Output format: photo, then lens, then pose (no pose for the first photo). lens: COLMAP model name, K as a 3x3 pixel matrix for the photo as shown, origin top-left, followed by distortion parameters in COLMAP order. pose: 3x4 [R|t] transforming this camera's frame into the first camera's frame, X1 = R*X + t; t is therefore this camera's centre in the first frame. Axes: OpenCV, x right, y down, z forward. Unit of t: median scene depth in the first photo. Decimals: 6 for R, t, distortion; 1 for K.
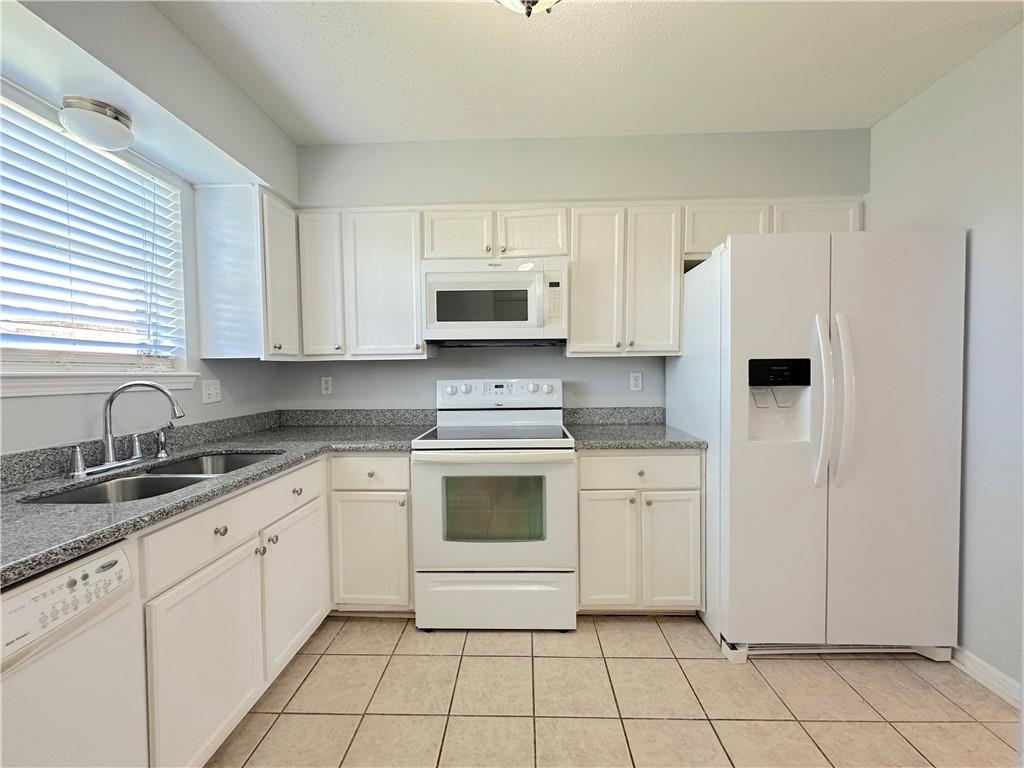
lens RADIAL K [[407.1, 0, 512.5], [0, 407.1, 384.7], [0, 0, 1]] dist [-0.003398, 0.001123]
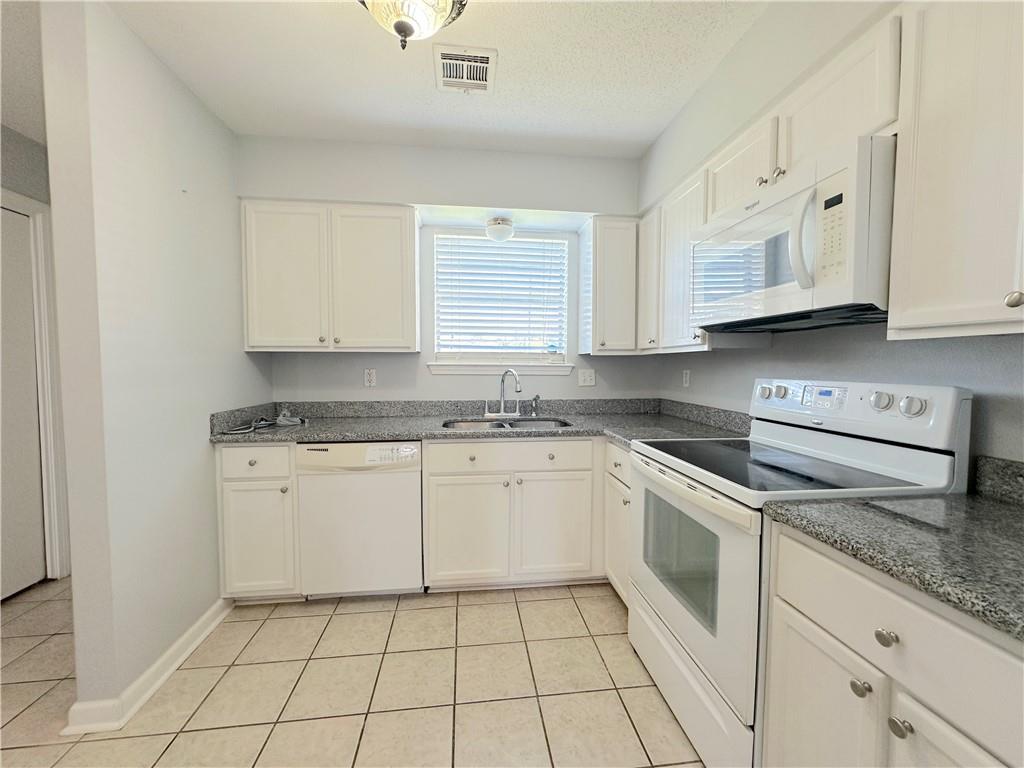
lens RADIAL K [[407.1, 0, 510.8], [0, 407.1, 383.3], [0, 0, 1]] dist [-0.003398, 0.001123]
pose [[0.143026, 0.057312, -0.988058, 0.542795], [-0.036048, 0.997961, 0.052668, -0.026857], [0.989062, 0.028085, 0.144800, 0.503444]]
